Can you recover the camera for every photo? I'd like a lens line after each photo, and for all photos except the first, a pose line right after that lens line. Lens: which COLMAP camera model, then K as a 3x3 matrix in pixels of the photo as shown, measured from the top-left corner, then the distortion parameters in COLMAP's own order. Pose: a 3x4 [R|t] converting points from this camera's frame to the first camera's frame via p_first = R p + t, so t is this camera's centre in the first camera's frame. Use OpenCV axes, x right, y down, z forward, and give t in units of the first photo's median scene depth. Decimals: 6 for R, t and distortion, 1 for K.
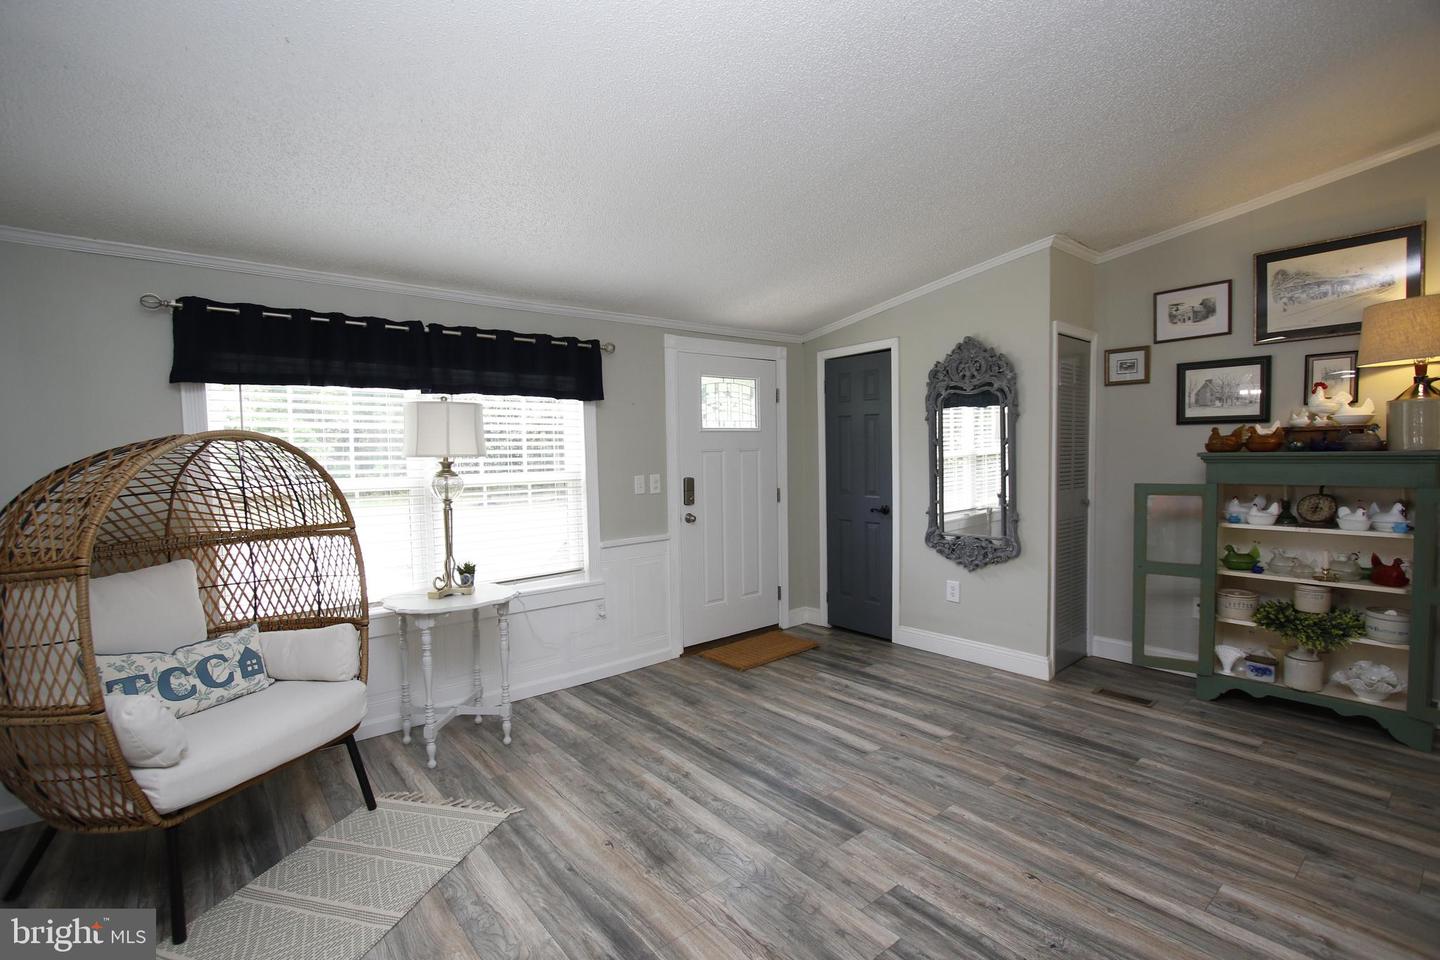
lens RADIAL K [[655.8, 0, 717.3], [0, 655.8, 482.7], [0, 0, 1]] dist [-0.016659, 0.002273]
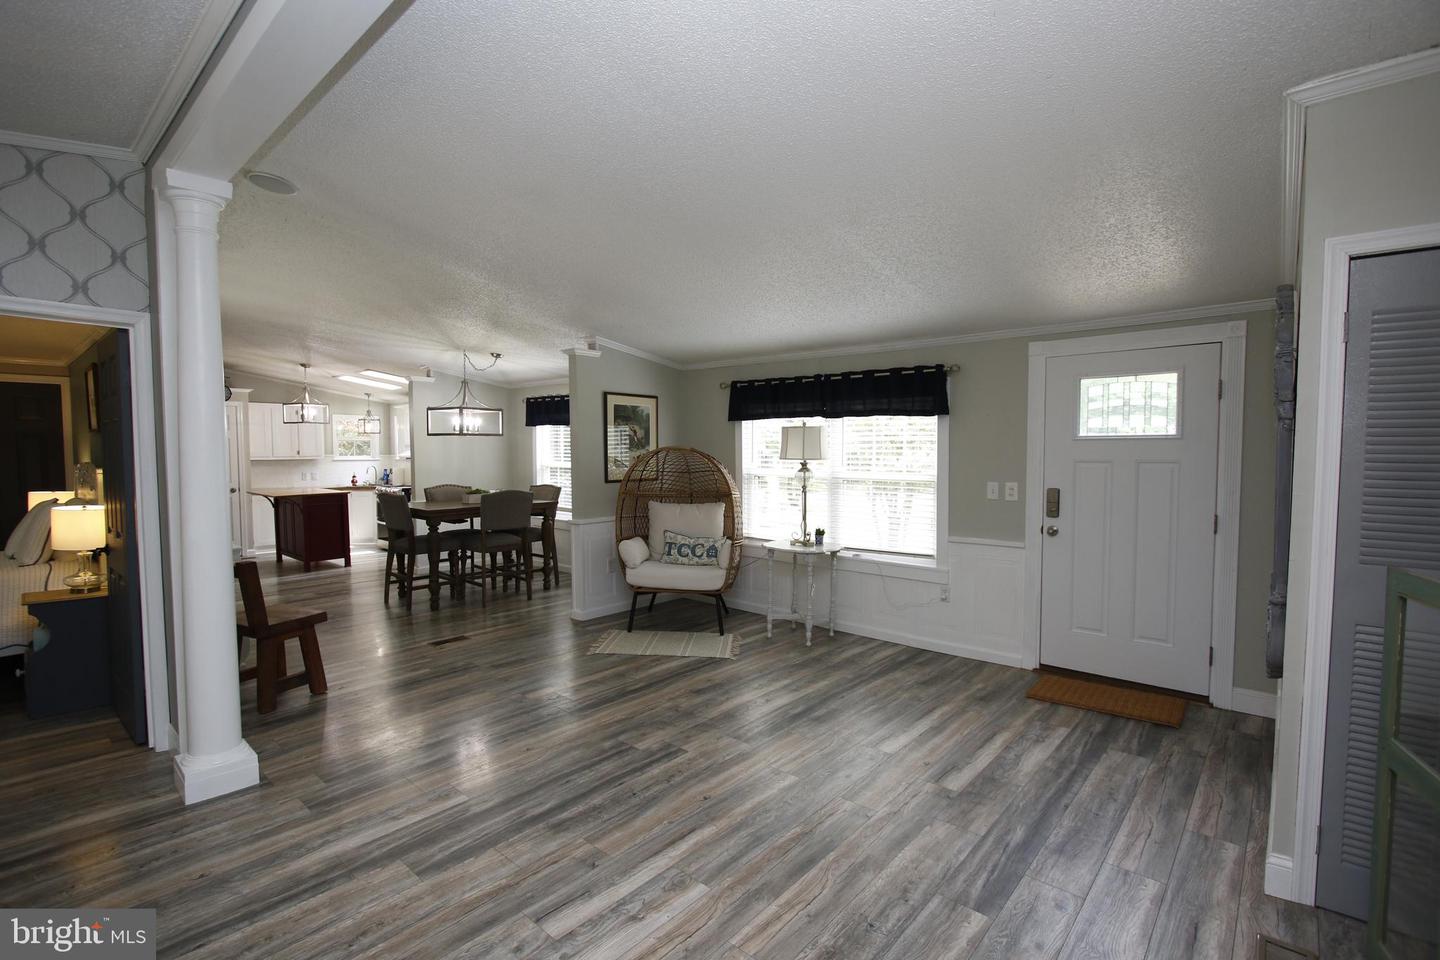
lens RADIAL K [[655.8, 0, 717.3], [0, 655.8, 482.7], [0, 0, 1]] dist [-0.016659, 0.002273]
pose [[0.161952, 0.068651, -0.984408, 1.079485], [-0.050843, 0.996833, 0.061153, -0.065871], [0.985488, 0.040146, 0.164930, 0.486502]]
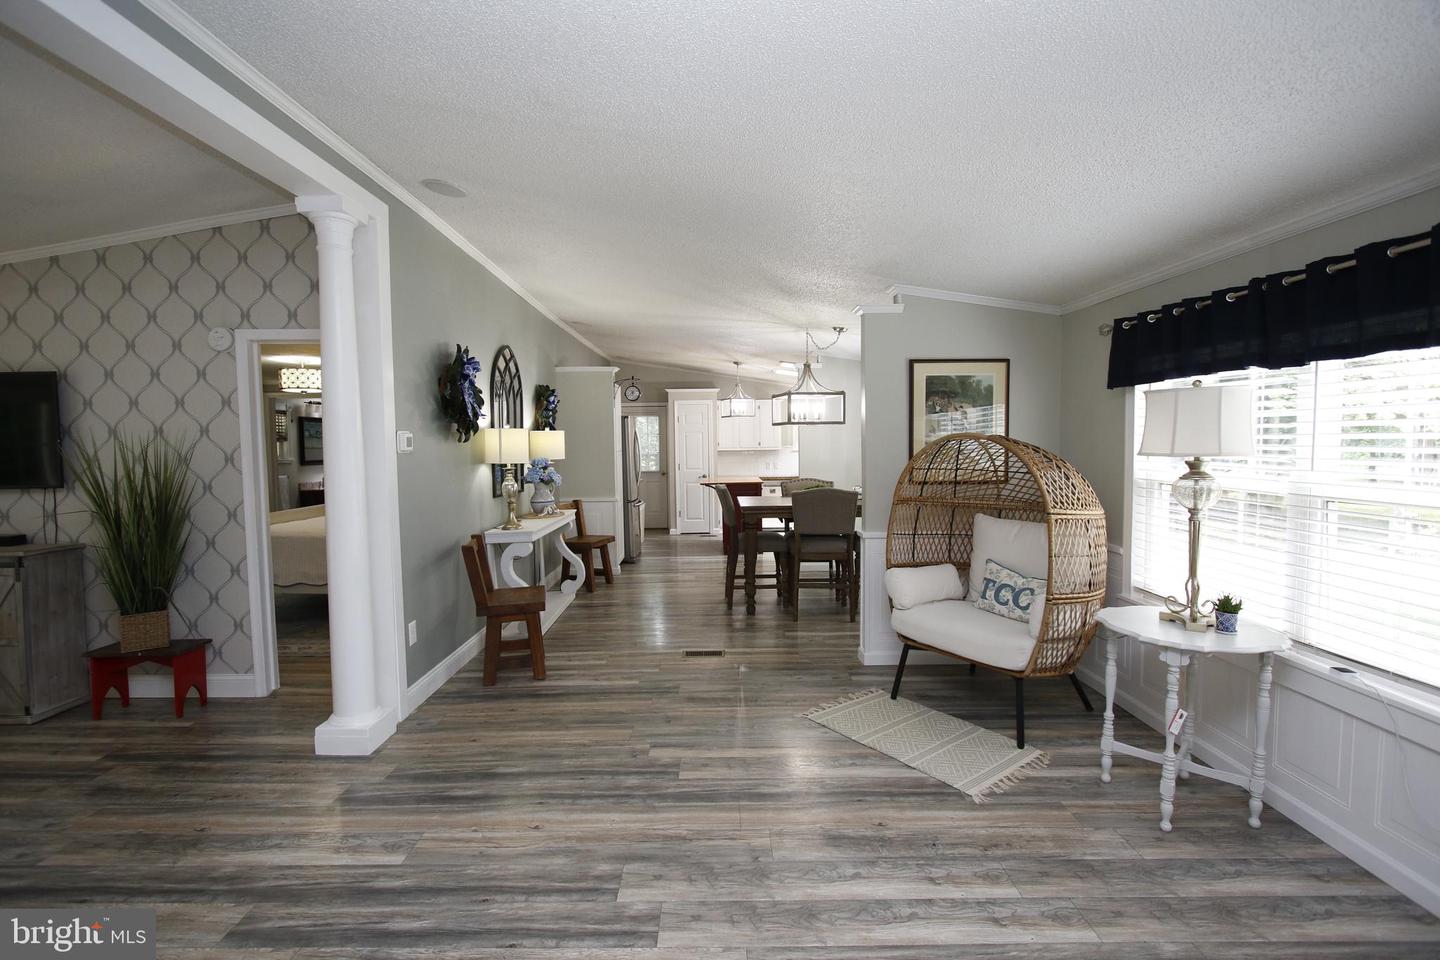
lens RADIAL K [[655.8, 0, 717.3], [0, 655.8, 482.7], [0, 0, 1]] dist [-0.016659, 0.002273]
pose [[-0.628831, 0.072957, -0.774112, 0.542332], [-0.015309, 0.994233, 0.106139, -0.076528], [0.777392, 0.078594, -0.624088, 0.975373]]
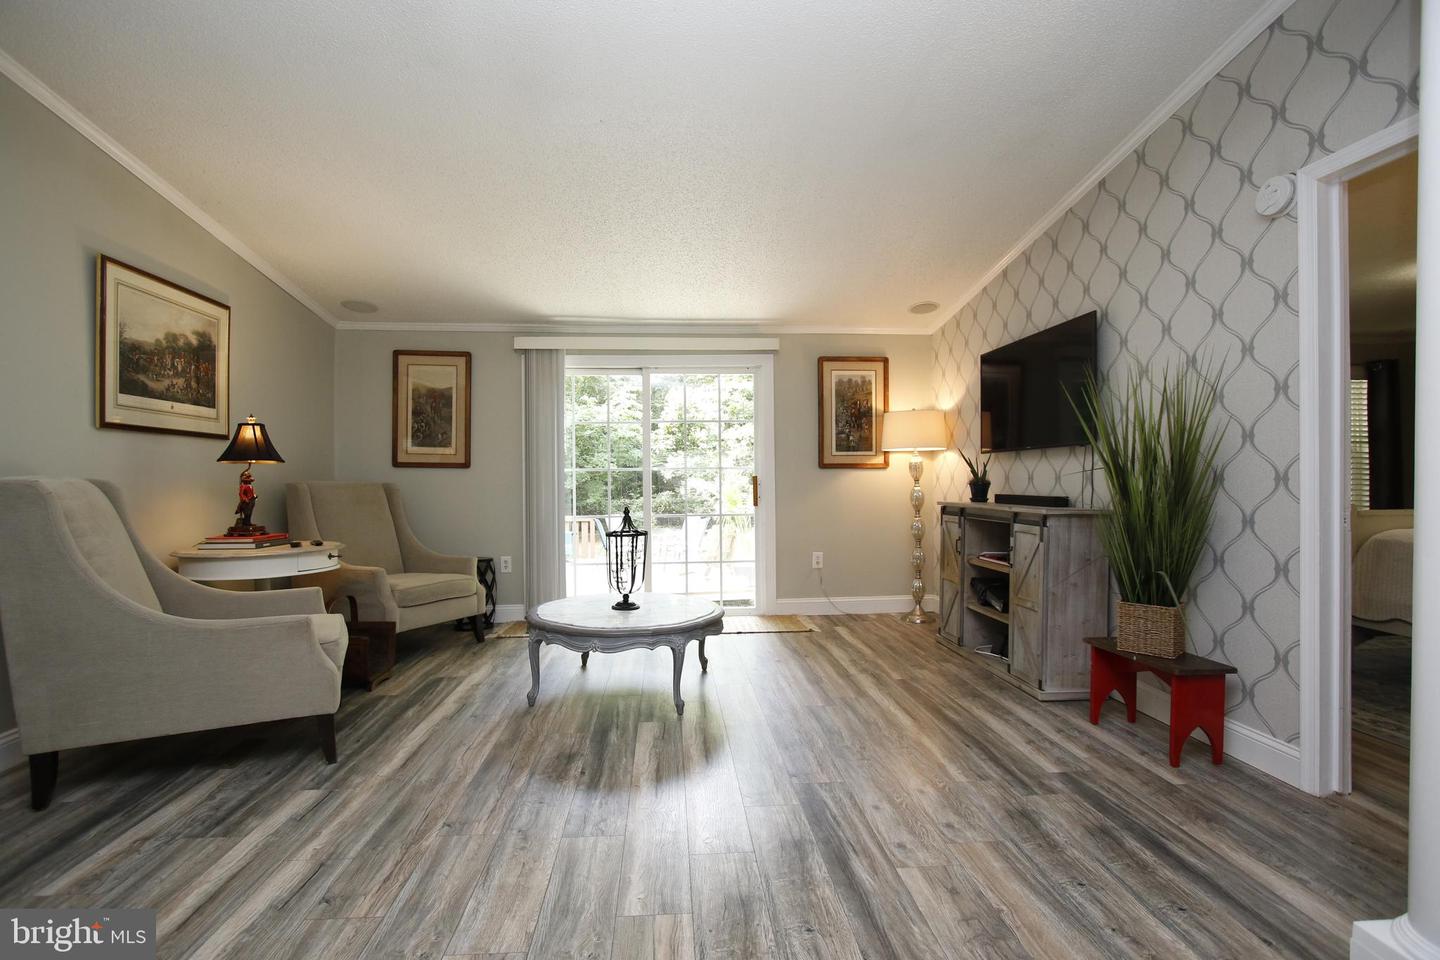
lens RADIAL K [[655.8, 0, 717.3], [0, 655.8, 482.7], [0, 0, 1]] dist [-0.016659, 0.002273]
pose [[-0.822166, 0.021901, 0.568826, 0.307752], [0.050927, 0.998082, 0.035182, 0.059271], [-0.566965, 0.057894, -0.821705, 0.540201]]
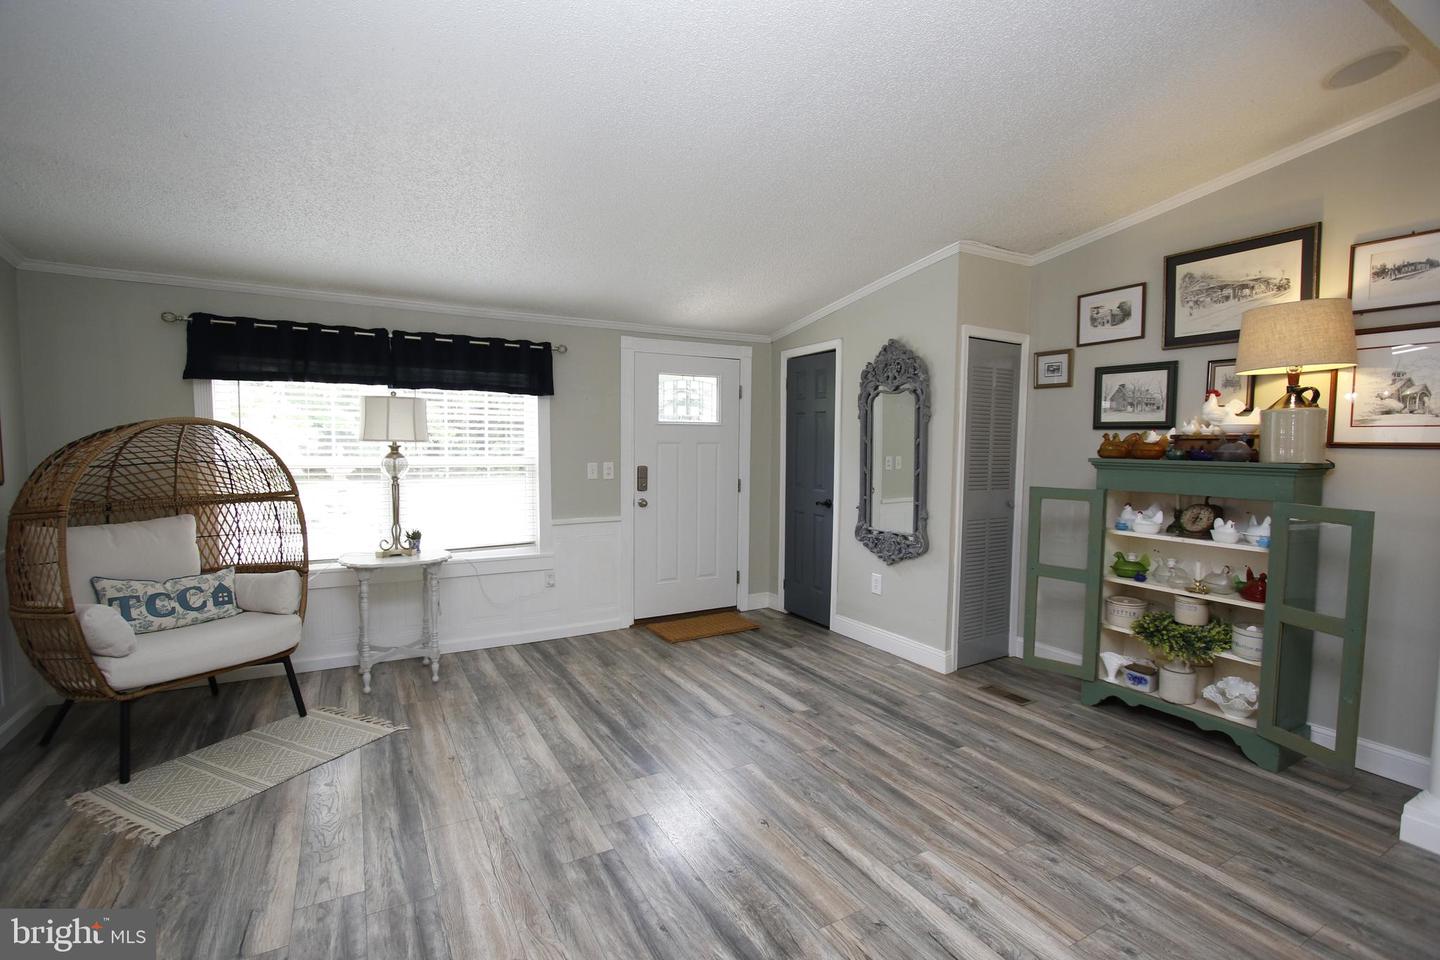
lens RADIAL K [[655.8, 0, 717.3], [0, 655.8, 482.7], [0, 0, 1]] dist [-0.016659, 0.002273]
pose [[0.984849, 0.038540, -0.169078, 0.357178], [-0.035944, 0.999185, 0.018389, -0.006341], [0.169649, -0.012033, 0.985431, -0.086816]]
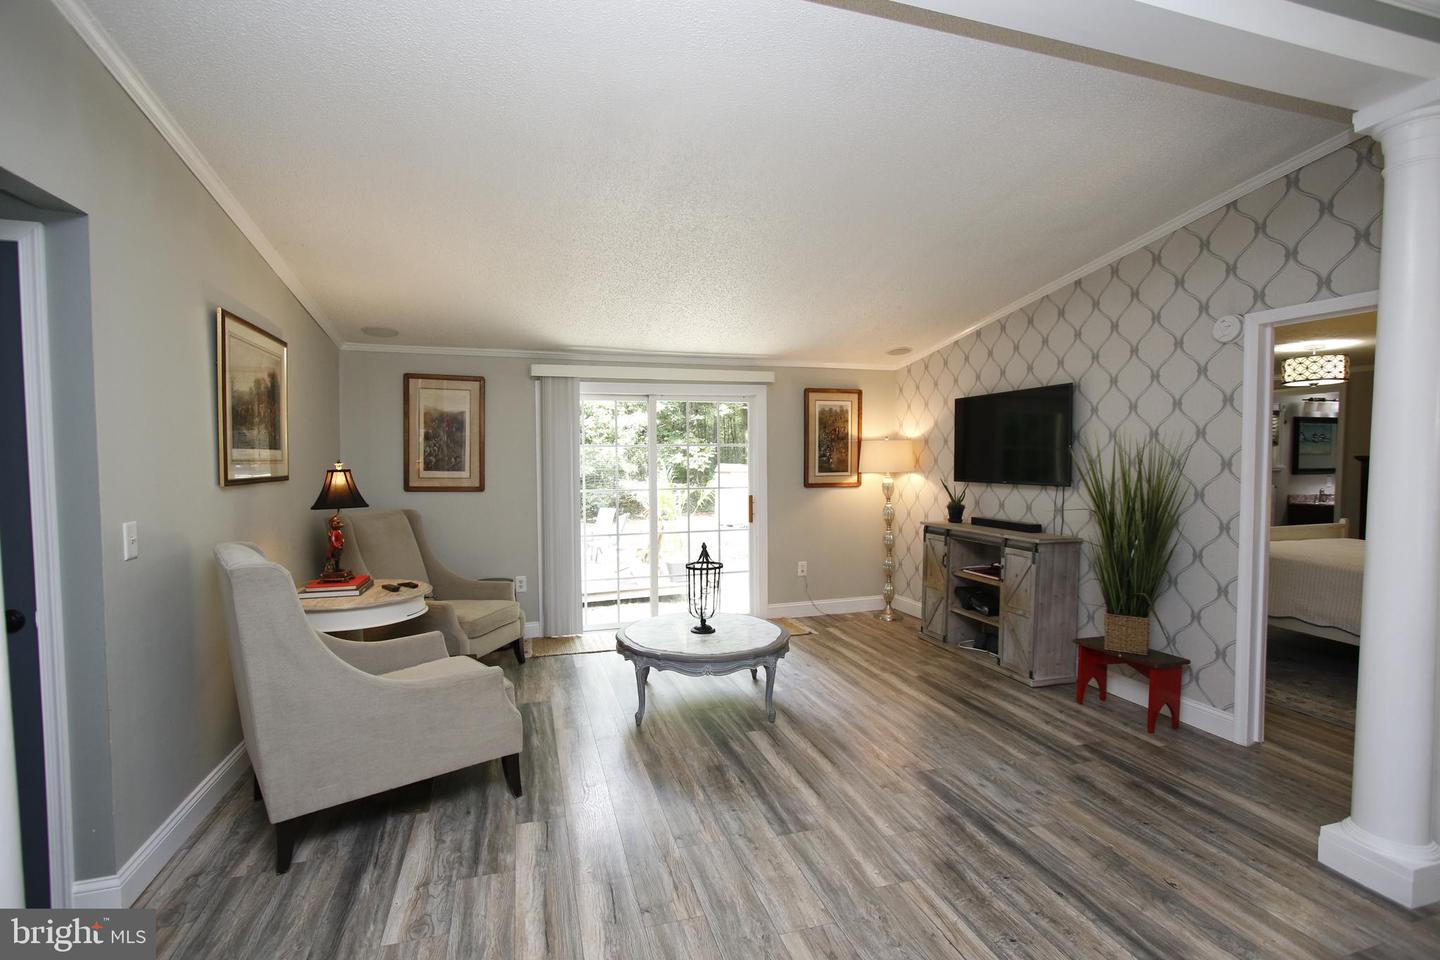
lens RADIAL K [[655.8, 0, 717.3], [0, 655.8, 482.7], [0, 0, 1]] dist [-0.016659, 0.002273]
pose [[-0.924997, 0.008331, 0.379883, 0.541589], [0.040915, 0.996131, 0.077780, -0.065784], [-0.377765, 0.087489, -0.921759, 0.824381]]
